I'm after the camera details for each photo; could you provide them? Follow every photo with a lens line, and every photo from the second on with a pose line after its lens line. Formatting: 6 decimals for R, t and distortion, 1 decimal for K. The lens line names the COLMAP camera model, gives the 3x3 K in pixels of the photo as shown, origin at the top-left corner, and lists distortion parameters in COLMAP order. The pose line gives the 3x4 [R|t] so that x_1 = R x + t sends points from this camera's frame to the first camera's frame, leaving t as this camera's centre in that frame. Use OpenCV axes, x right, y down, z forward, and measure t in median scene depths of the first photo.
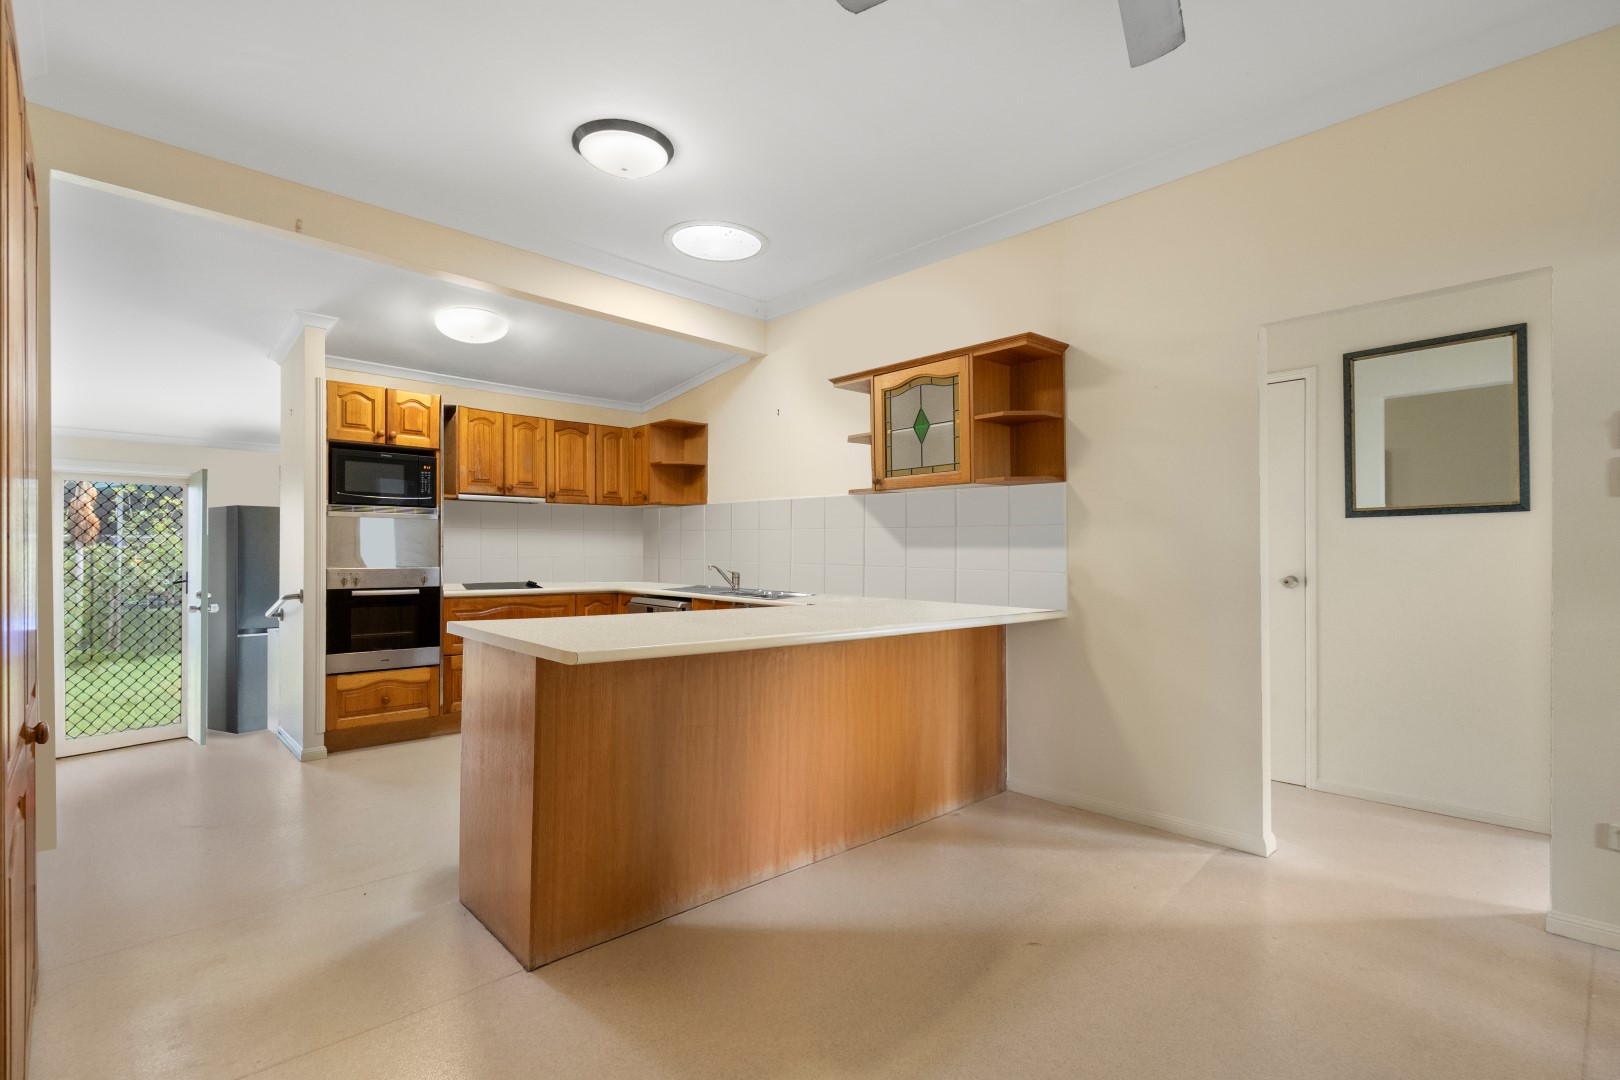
lens RADIAL K [[728.6, 0, 791.7], [0, 728.6, 535.9], [0, 0, 1]] dist [-0.001294, 0.000252]
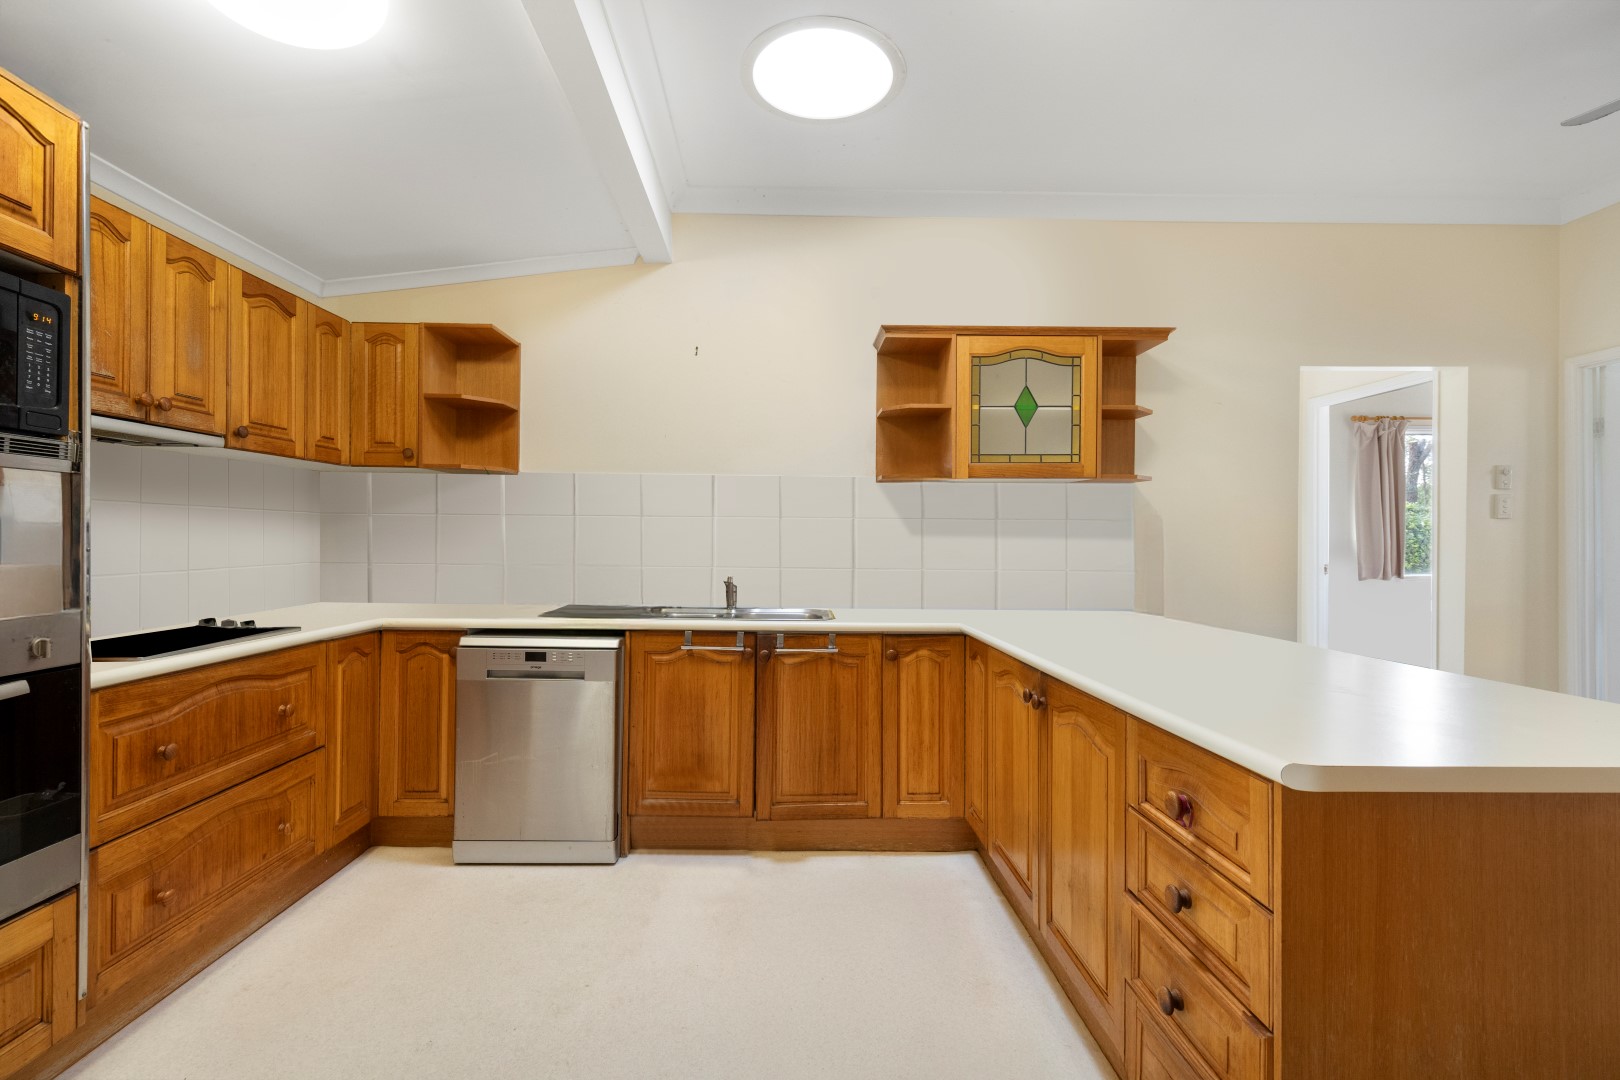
lens RADIAL K [[728.6, 0, 791.7], [0, 728.6, 535.9], [0, 0, 1]] dist [-0.001294, 0.000252]
pose [[0.654987, 0.000875, 0.755640, -0.452940], [-0.015049, 0.999816, 0.011887, -0.001645], [-0.755491, -0.019157, 0.654879, 0.439337]]
